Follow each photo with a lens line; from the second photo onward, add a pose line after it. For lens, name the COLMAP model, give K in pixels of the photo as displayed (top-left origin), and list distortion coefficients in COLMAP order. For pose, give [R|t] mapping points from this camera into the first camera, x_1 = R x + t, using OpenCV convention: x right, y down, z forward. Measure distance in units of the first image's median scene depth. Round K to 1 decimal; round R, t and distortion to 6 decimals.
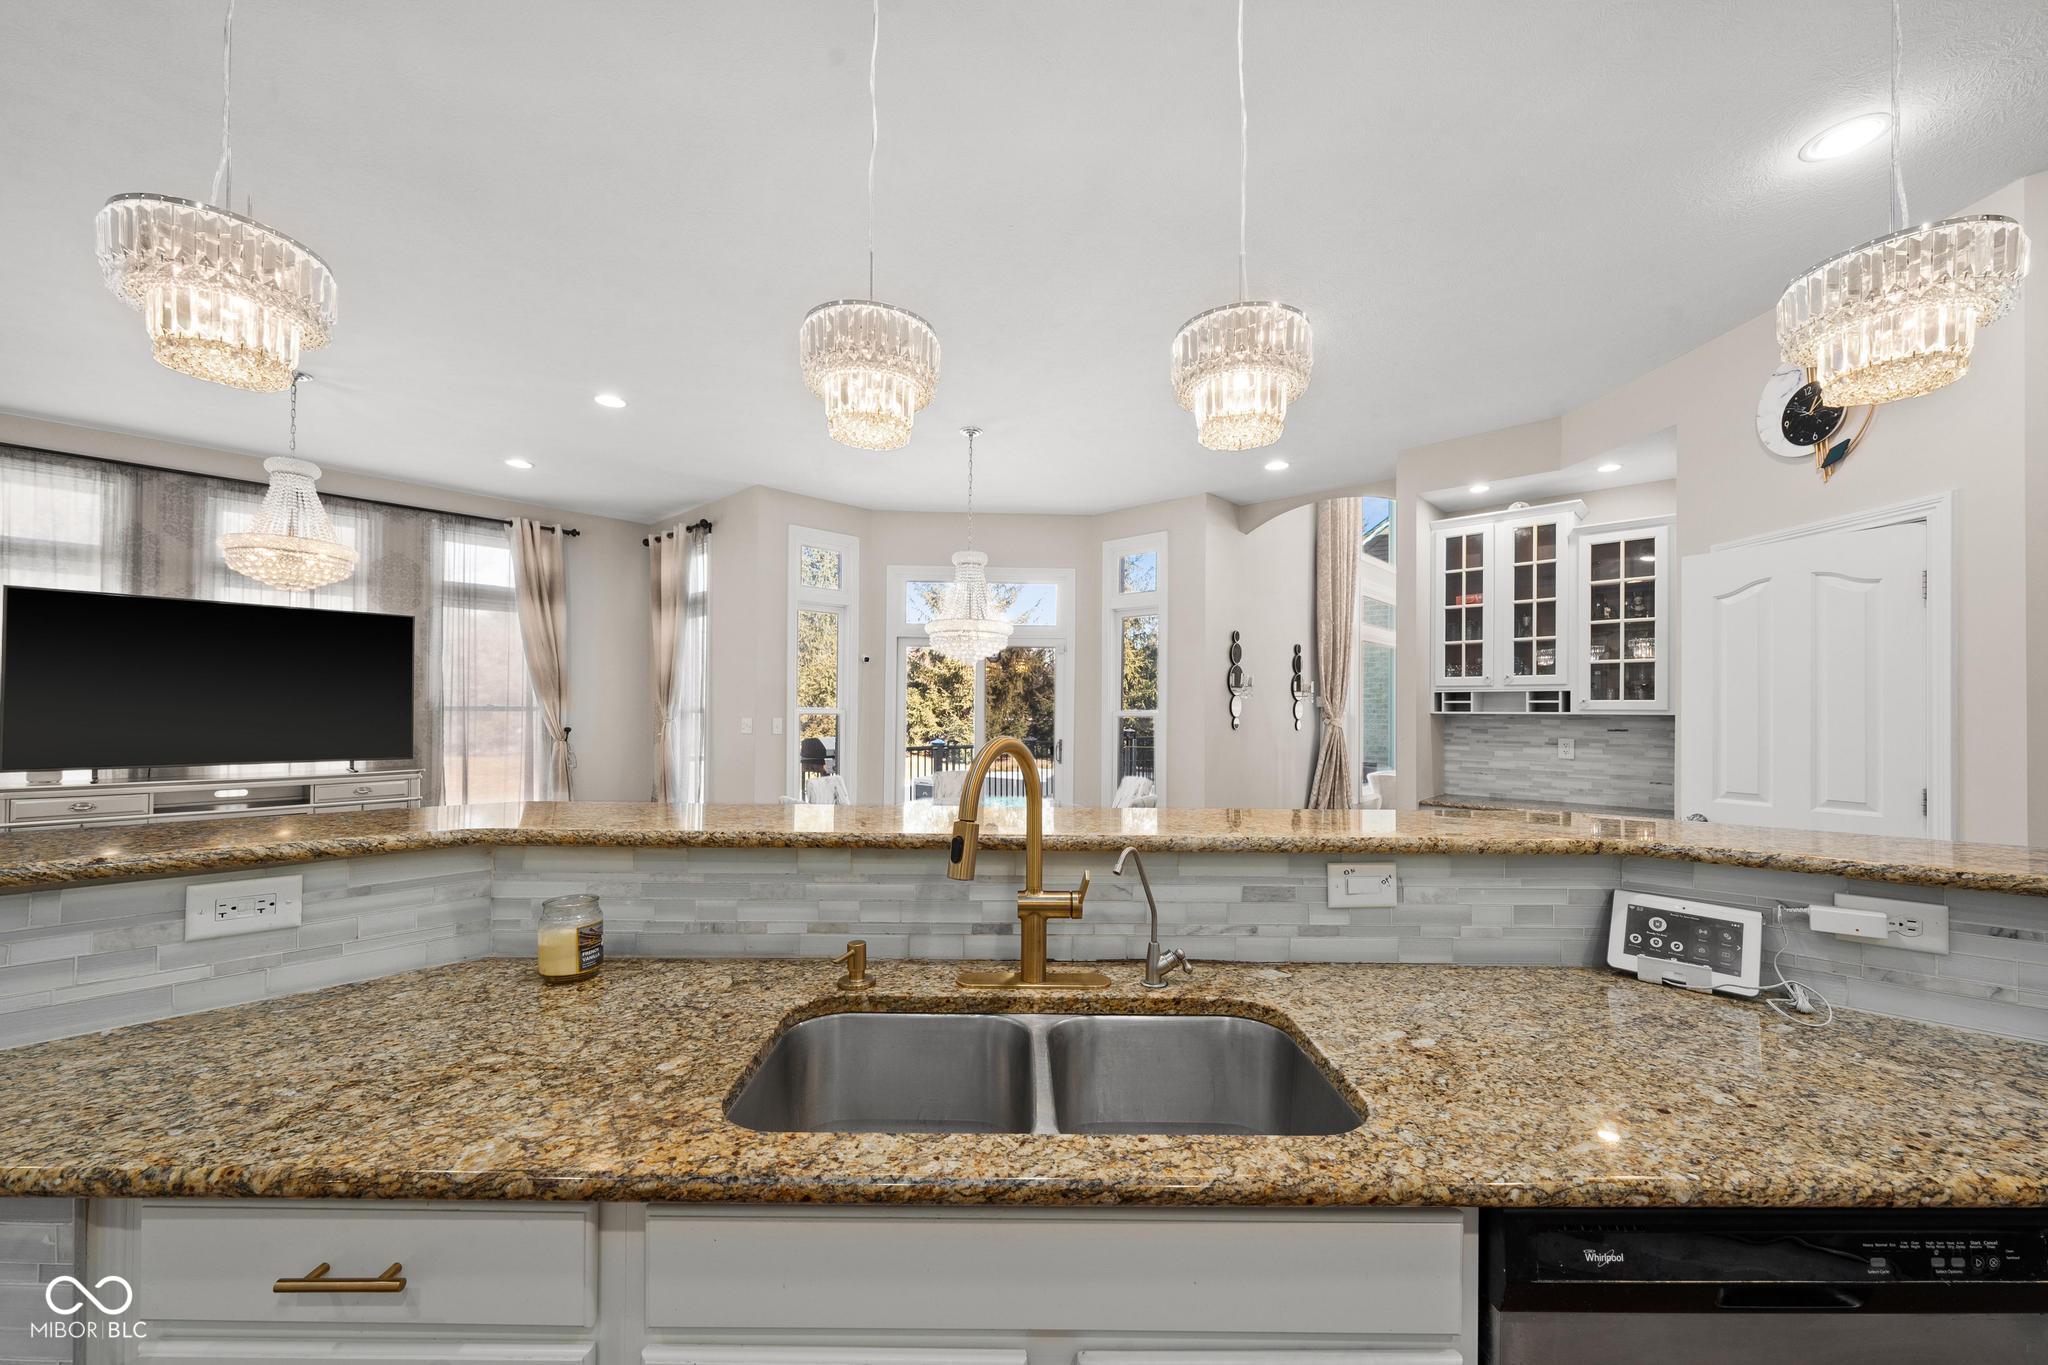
lens RADIAL K [[790.5, 0, 1029.3], [0, 790.5, 700.7], [0, 0, 1]] dist [0.001785, 0.000182]
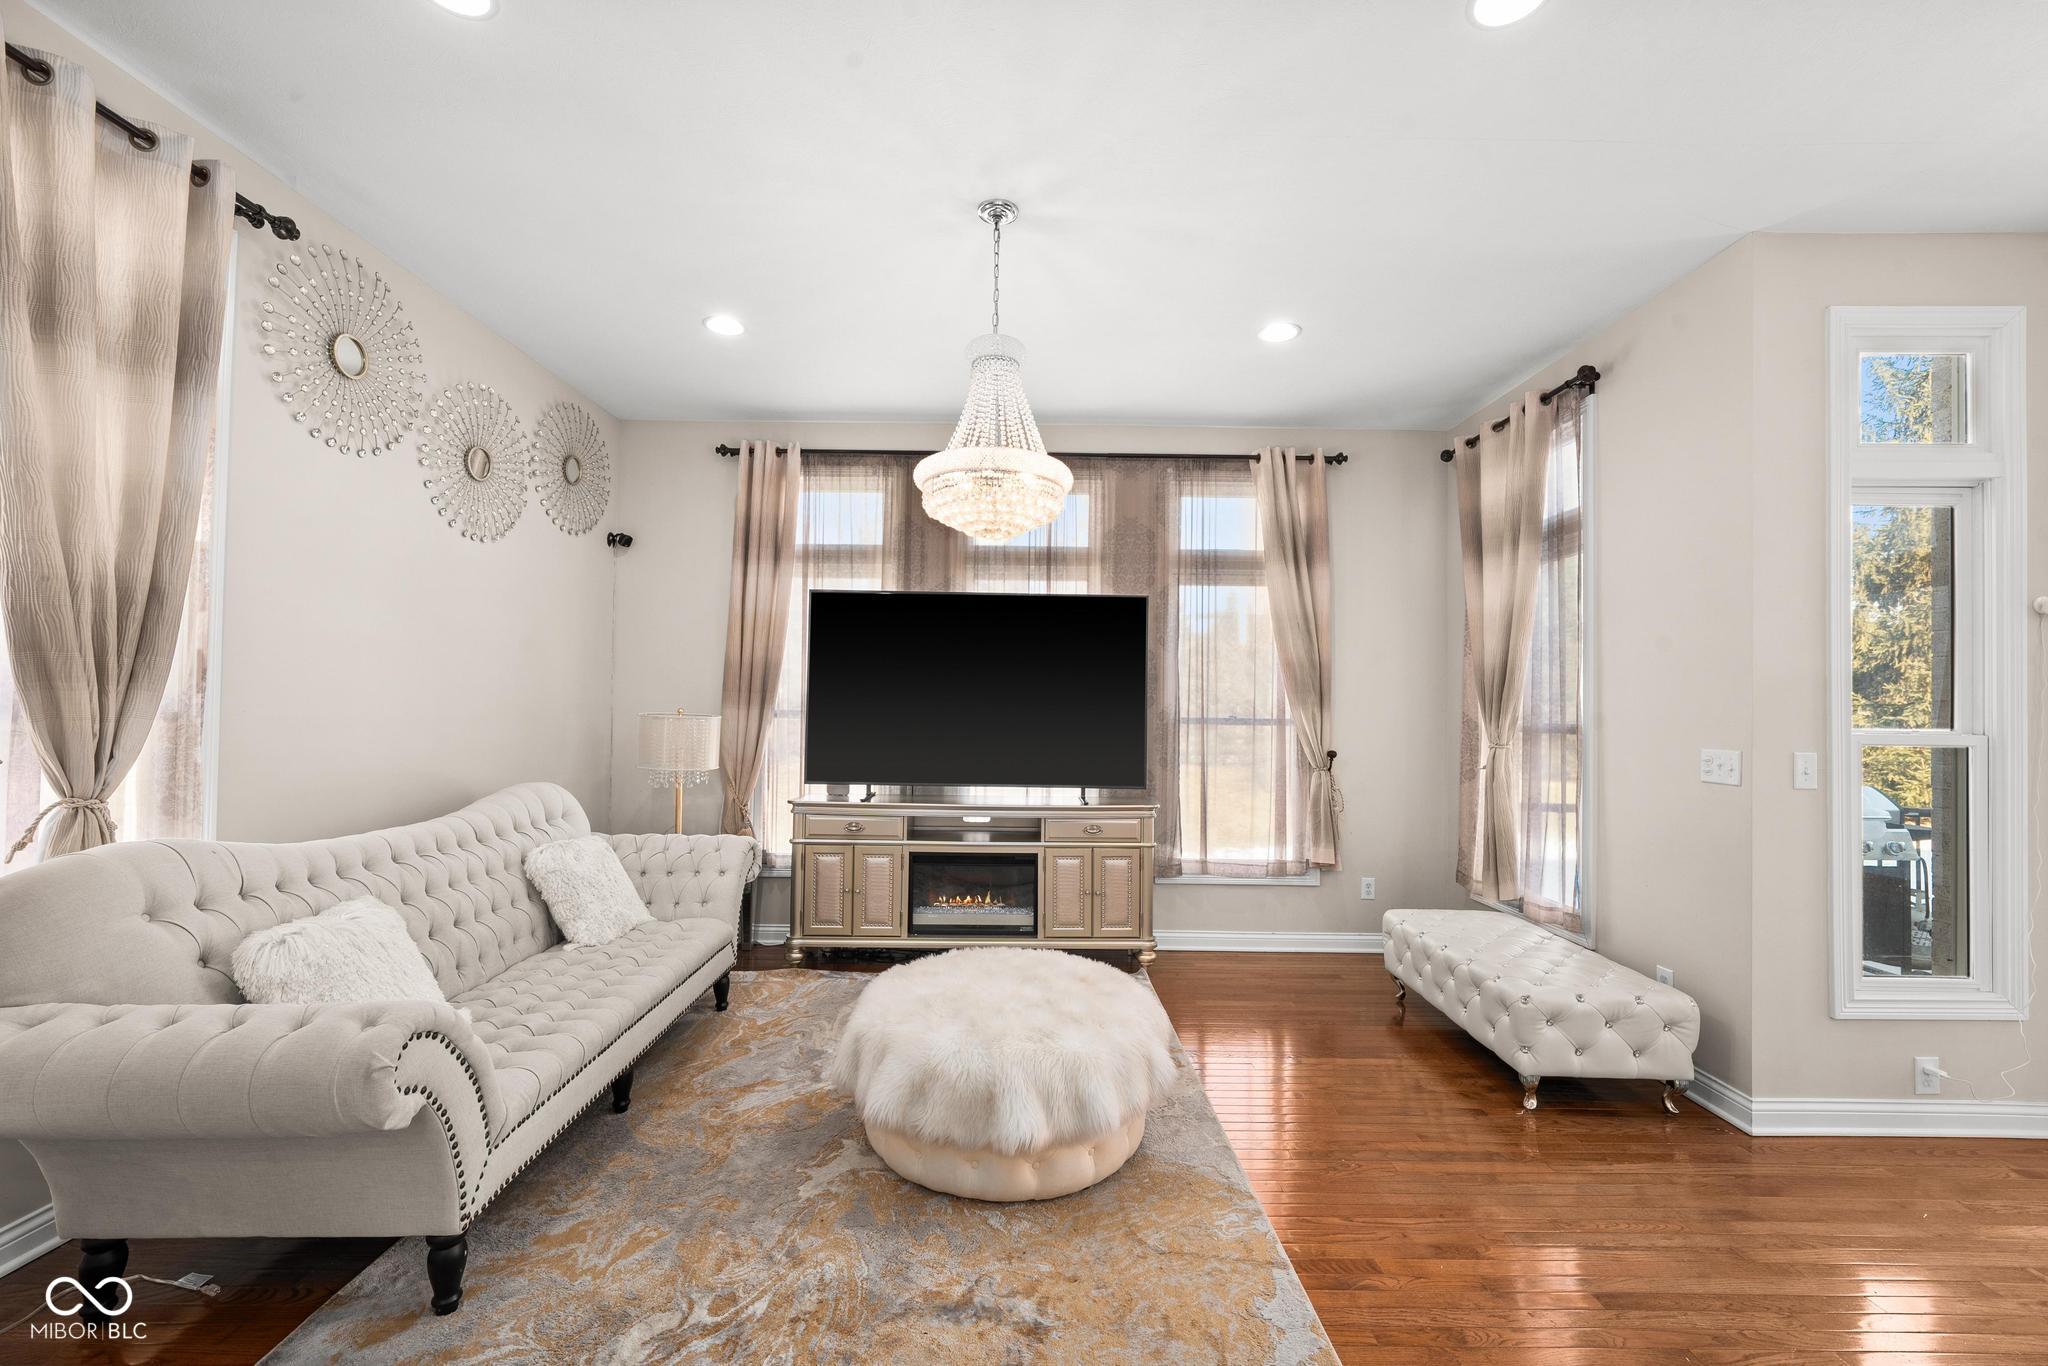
lens RADIAL K [[829.1, 0, 1024.6], [0, 829.1, 694.9], [0, 0, 1]] dist [0.000127, 0.000298]
pose [[0.679147, -0.009009, -0.733947, -0.272566], [-0.002139, 0.999896, -0.014253, -0.003341], [0.733999, 0.011250, 0.679058, 0.370373]]
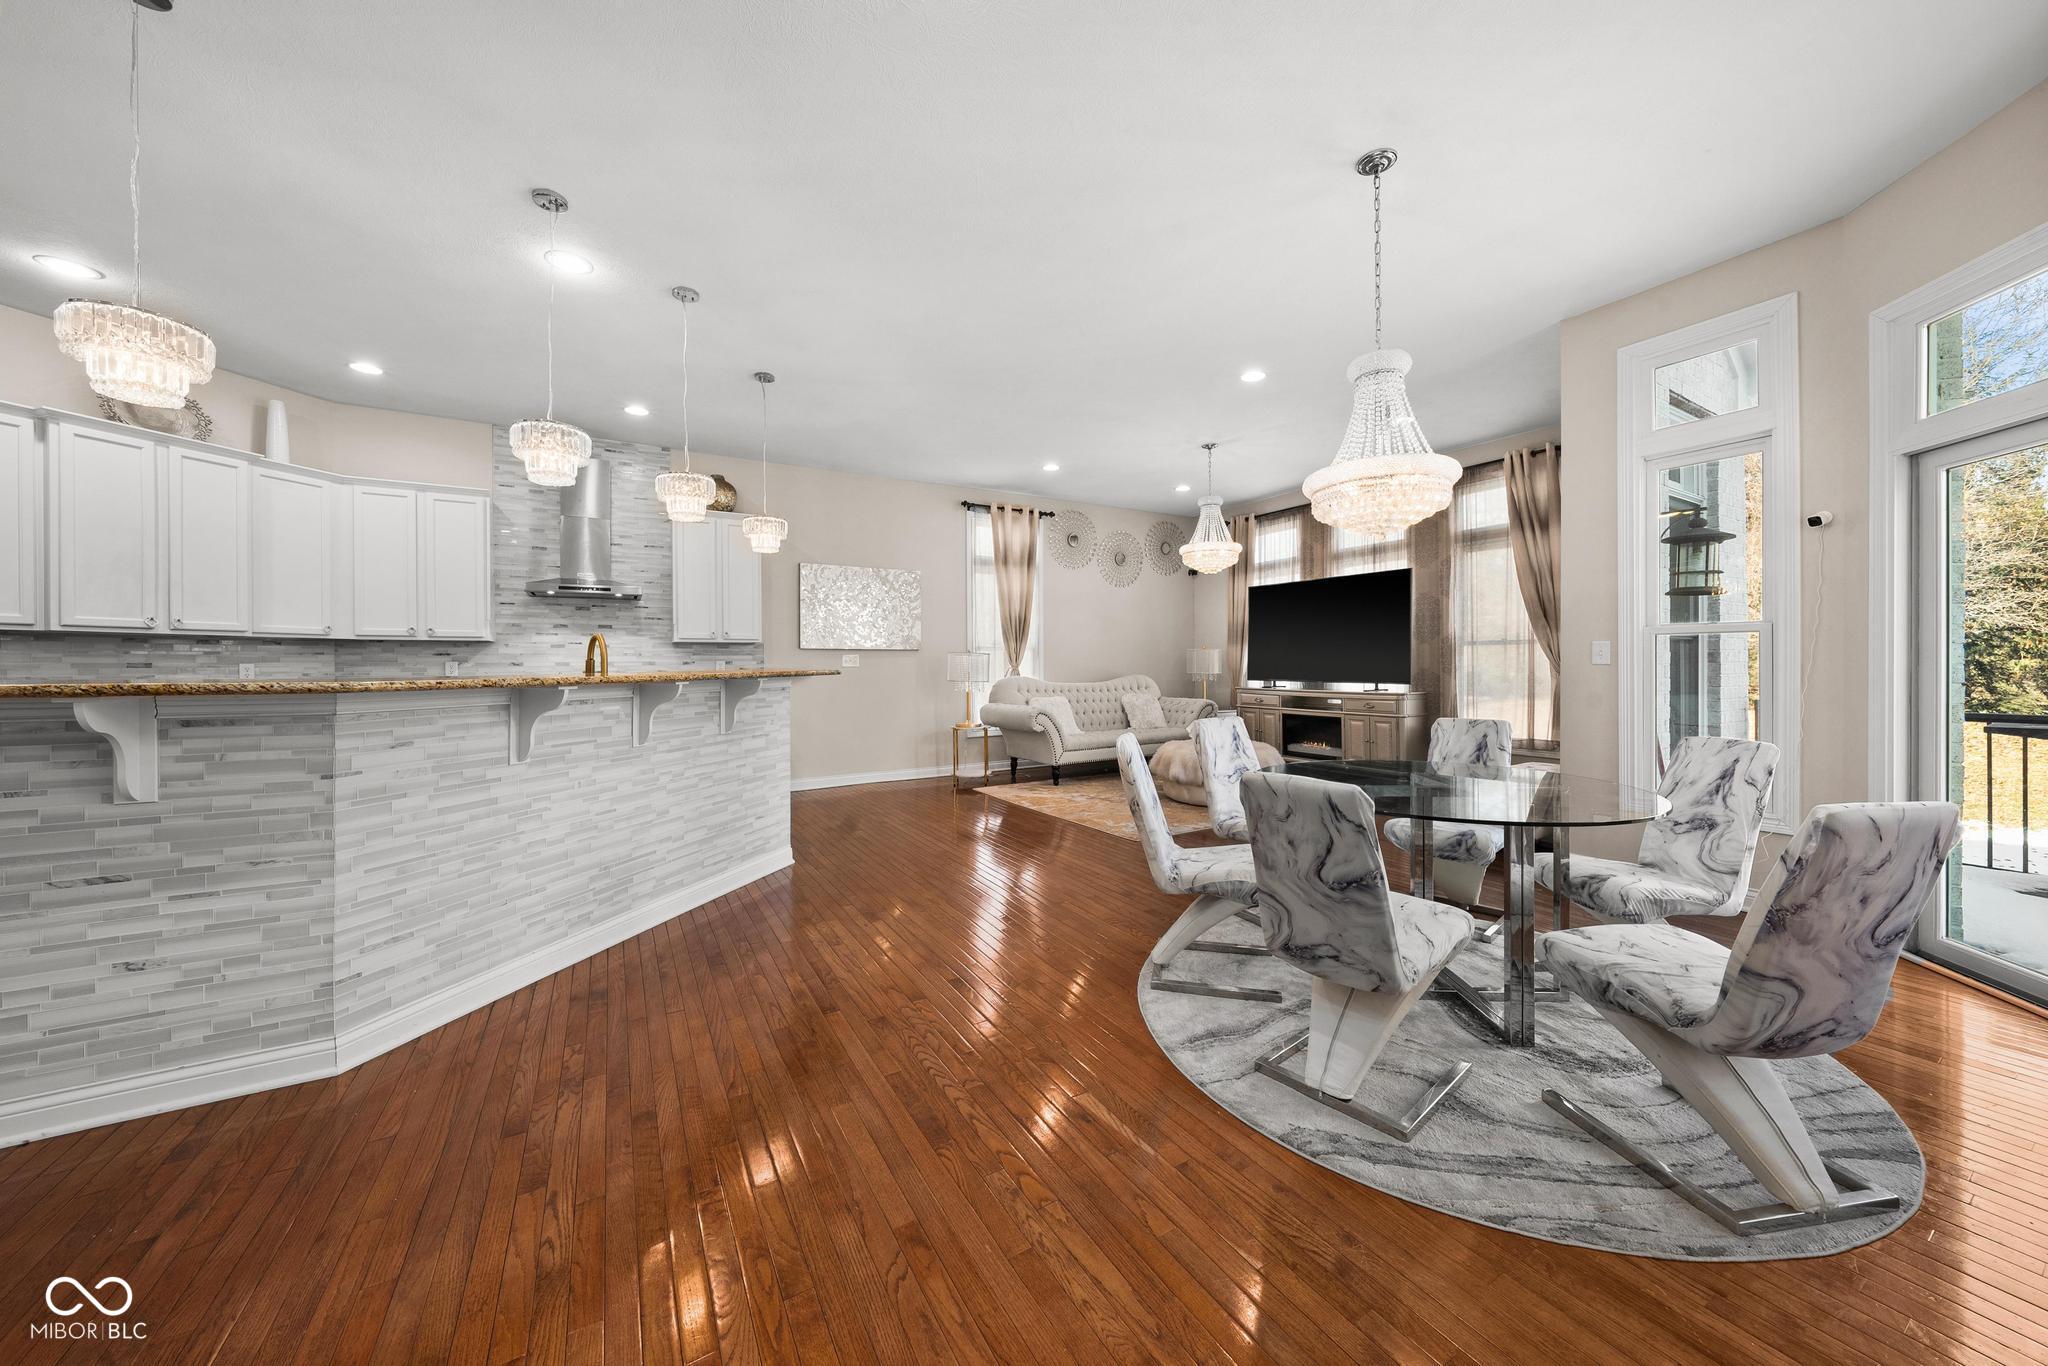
lens RADIAL K [[725.0, 0, 1024.0], [0, 725.0, 683.0], [0, 0, 1]] dist [-0.000151, -0.000006]
pose [[-0.281361, 0.023067, -0.959325, 0.455561], [0.018964, 0.999649, 0.018475, 0.037925], [0.959415, -0.012995, -0.281699, 0.698456]]
